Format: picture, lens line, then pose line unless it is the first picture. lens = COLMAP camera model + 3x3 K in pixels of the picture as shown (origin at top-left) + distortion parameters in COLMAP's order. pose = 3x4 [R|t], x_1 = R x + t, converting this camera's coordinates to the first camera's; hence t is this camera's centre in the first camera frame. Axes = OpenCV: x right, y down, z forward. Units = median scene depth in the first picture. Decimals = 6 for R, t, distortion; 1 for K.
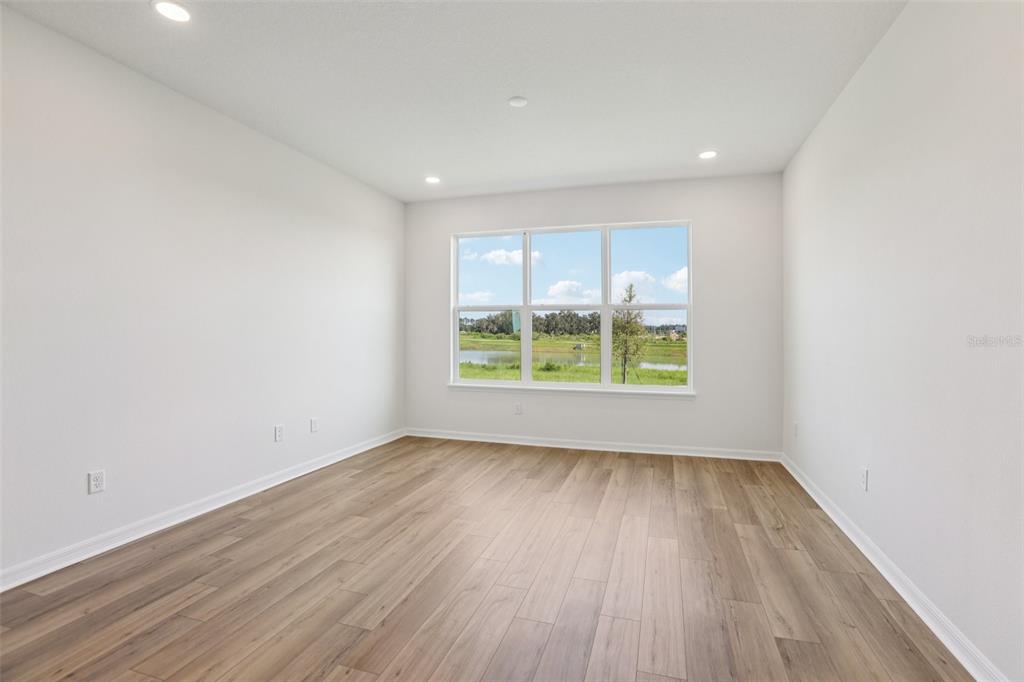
lens RADIAL K [[450.7, 0, 512.4], [0, 450.7, 339.4], [0, 0, 1]] dist [-0.004595, -0.000204]
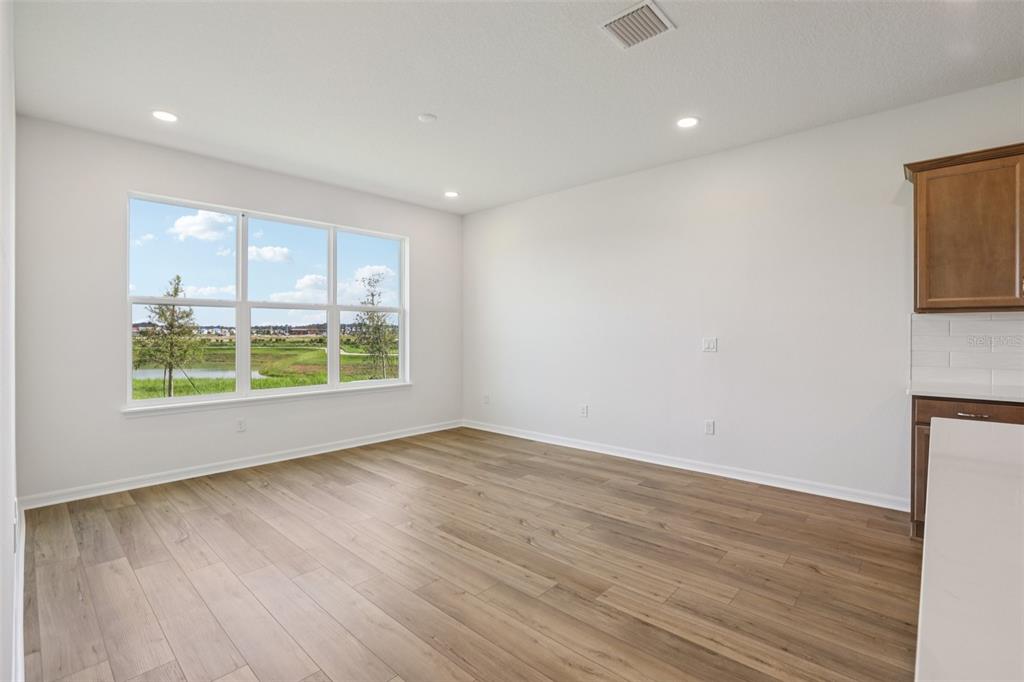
lens RADIAL K [[450.7, 0, 520.7], [0, 450.7, 334.3], [0, 0, 1]] dist [-0.004595, -0.000204]
pose [[0.446565, 0.002808, 0.894747, -0.560805], [0.014201, 0.999847, -0.010225, 0.006773], [-0.894639, 0.017272, 0.446457, 0.224848]]
